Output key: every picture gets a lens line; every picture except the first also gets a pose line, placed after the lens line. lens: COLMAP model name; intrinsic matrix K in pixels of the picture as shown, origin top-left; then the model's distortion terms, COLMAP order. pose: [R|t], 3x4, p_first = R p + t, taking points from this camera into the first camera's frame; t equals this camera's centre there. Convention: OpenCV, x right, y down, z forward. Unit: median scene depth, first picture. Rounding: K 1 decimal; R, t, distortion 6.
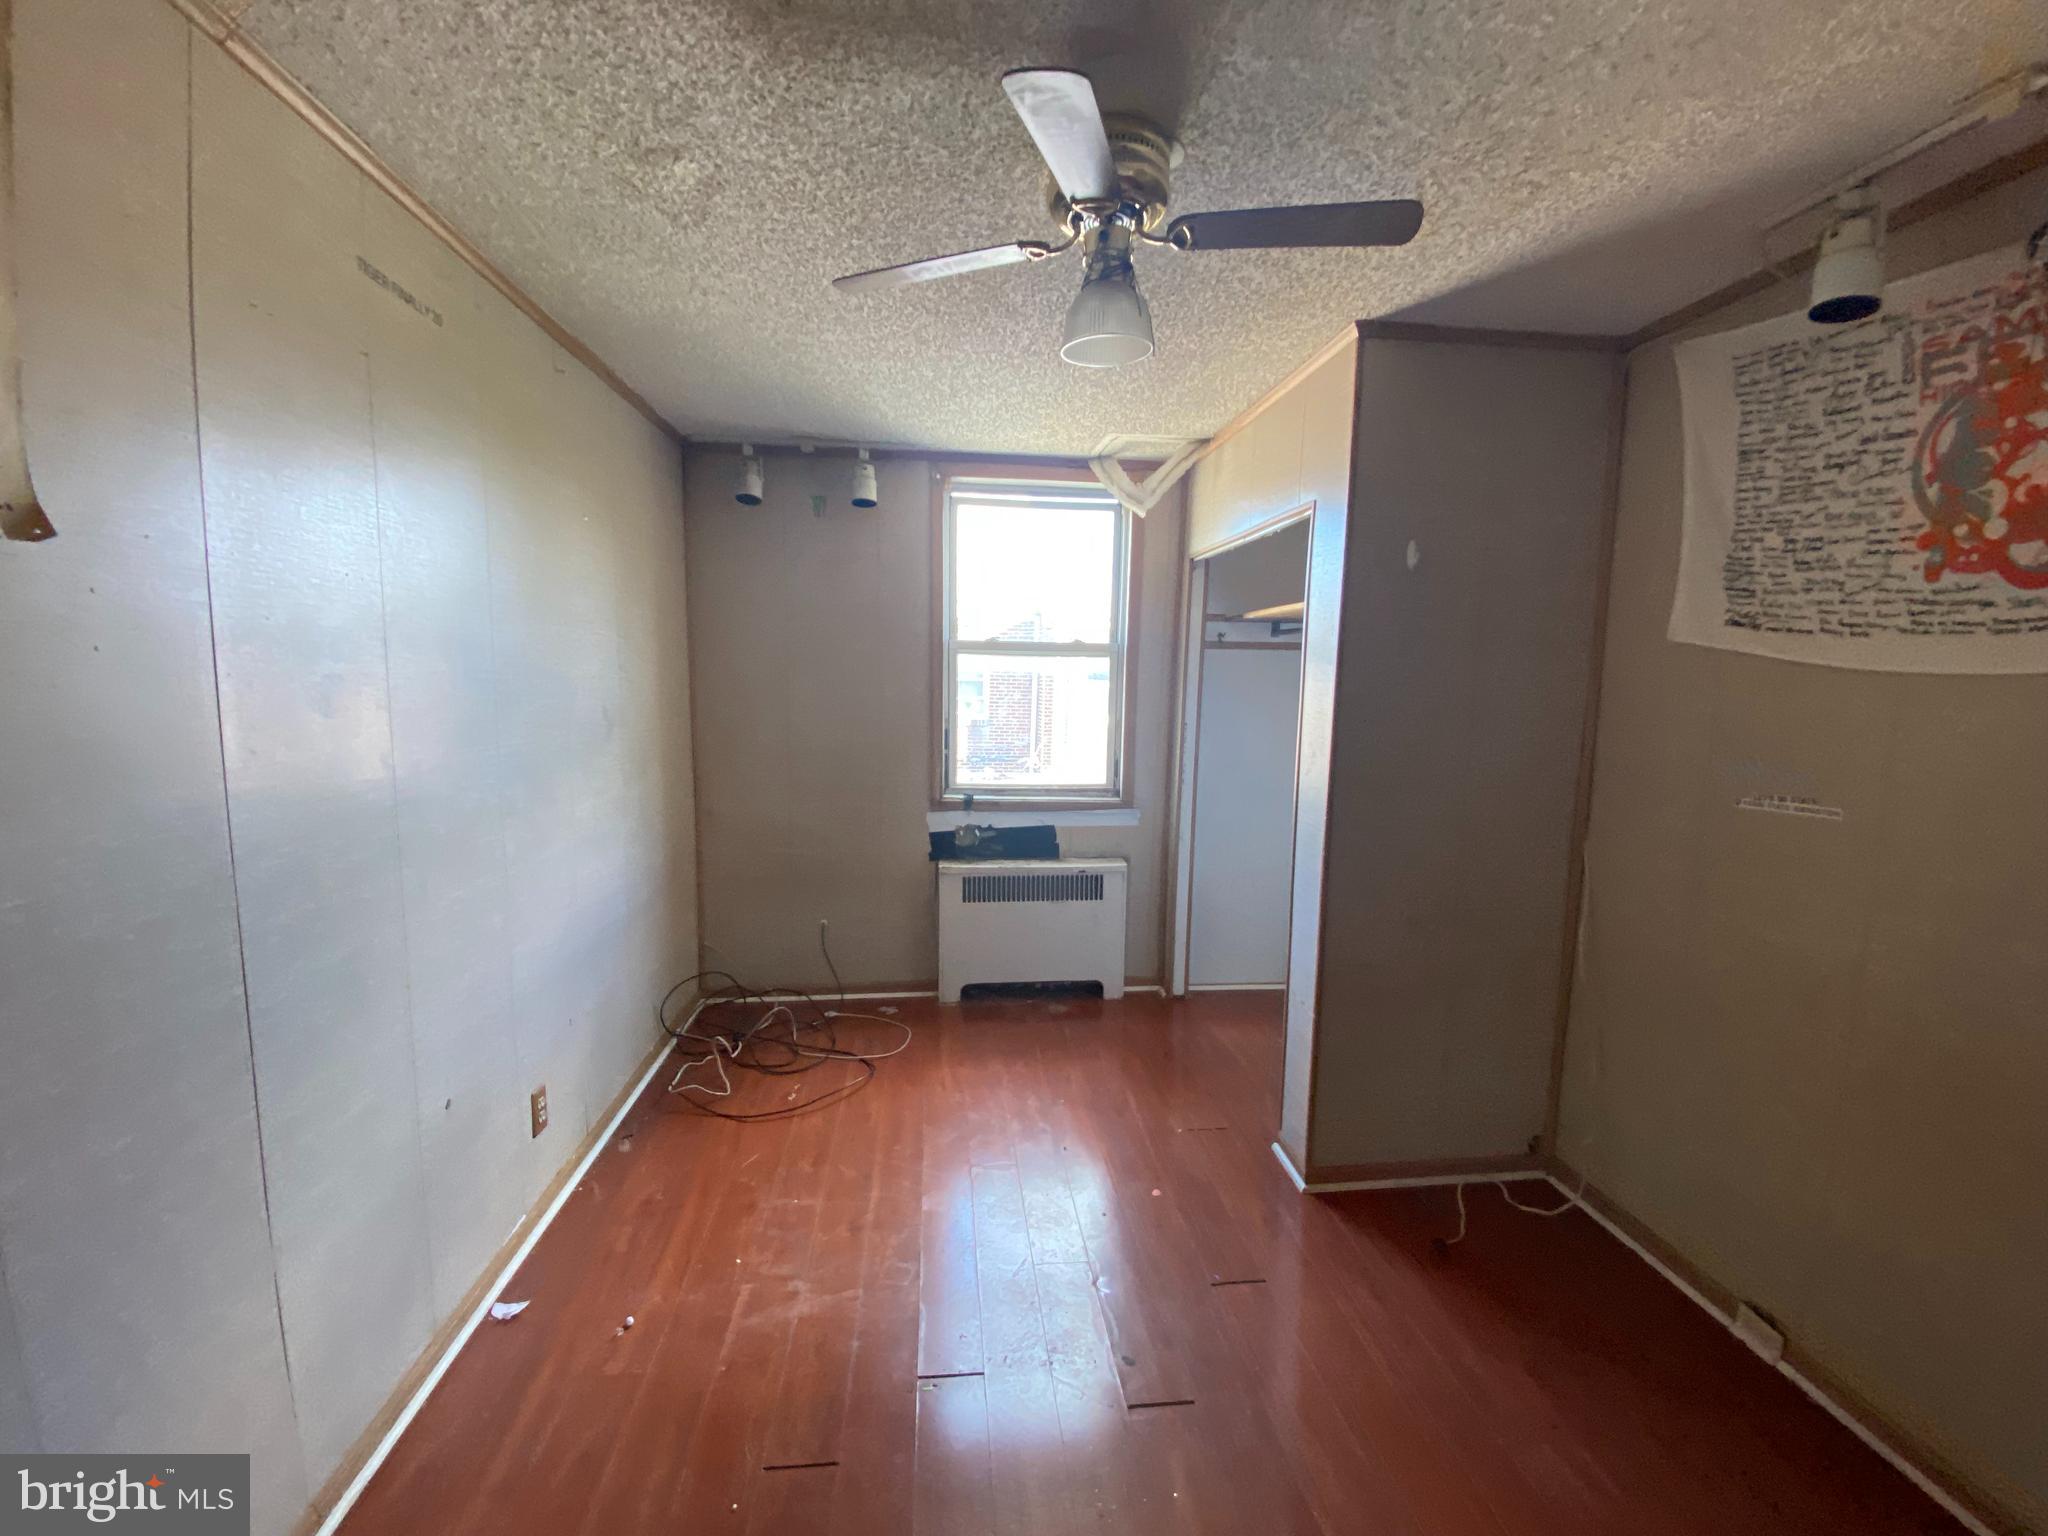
lens RADIAL K [[822.1, 0, 1012.8], [0, 822.1, 769.1], [0, 0, 1]] dist [0.025318, -0.021860]
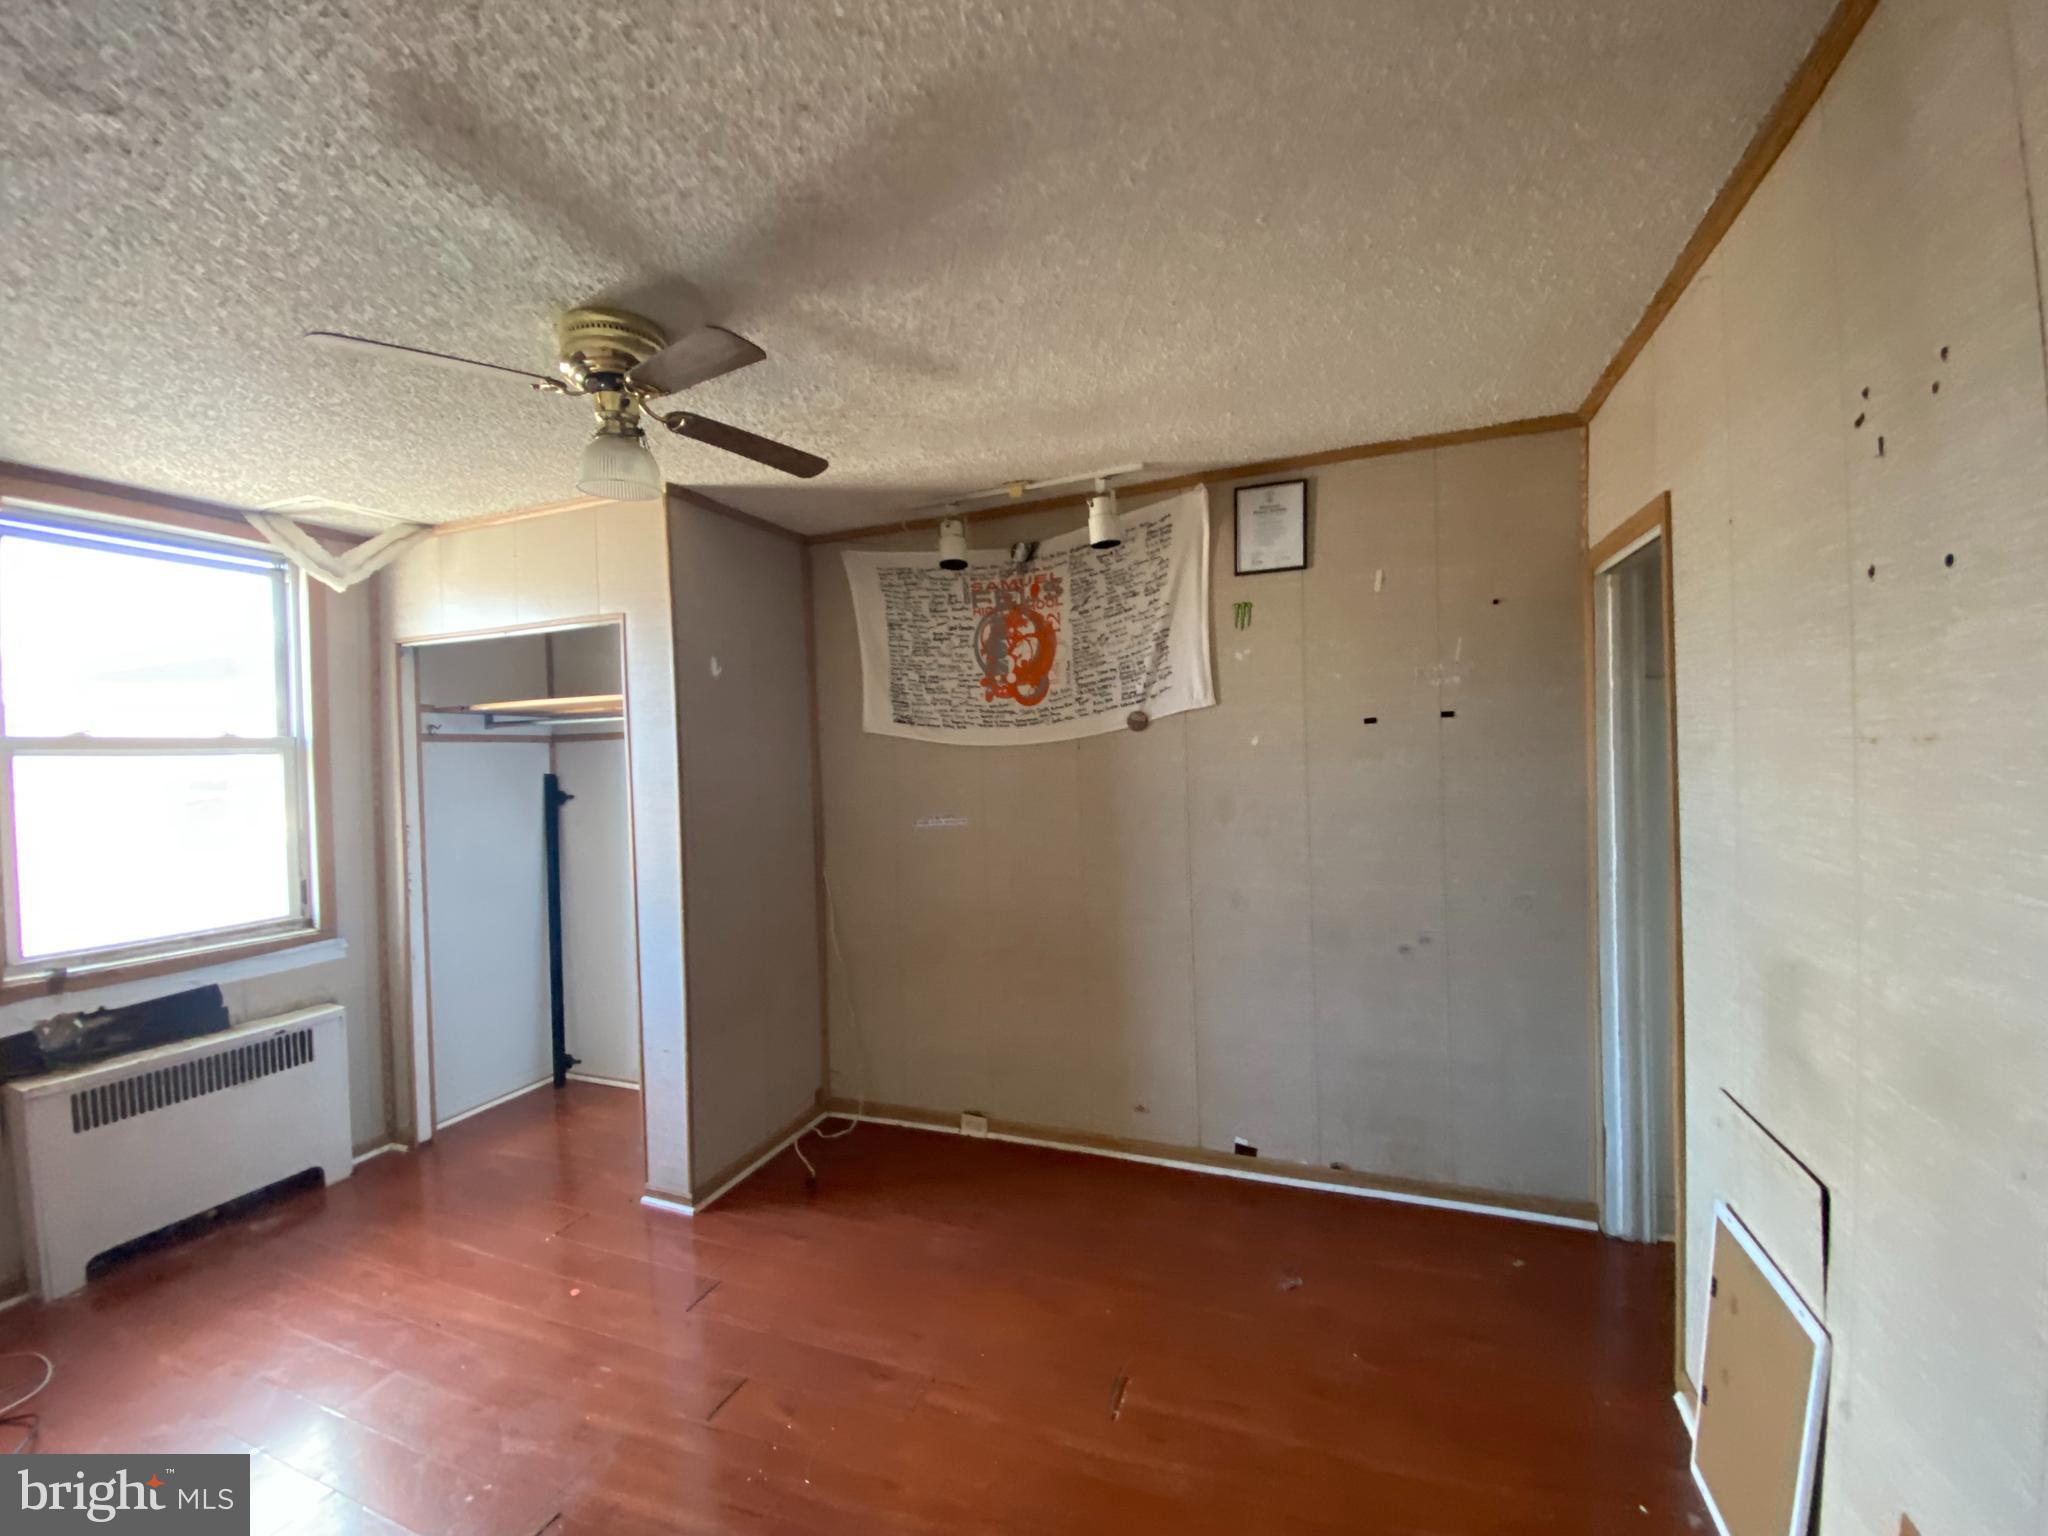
lens RADIAL K [[842.5, 0, 1023.1], [0, 842.5, 773.5], [0, 0, 1]] dist [0.014999, -0.016979]
pose [[0.448653, -0.049804, 0.892317, -0.460044], [0.143682, 0.989478, -0.017016, -0.001823], [-0.882080, 0.135844, 0.451088, -0.001626]]
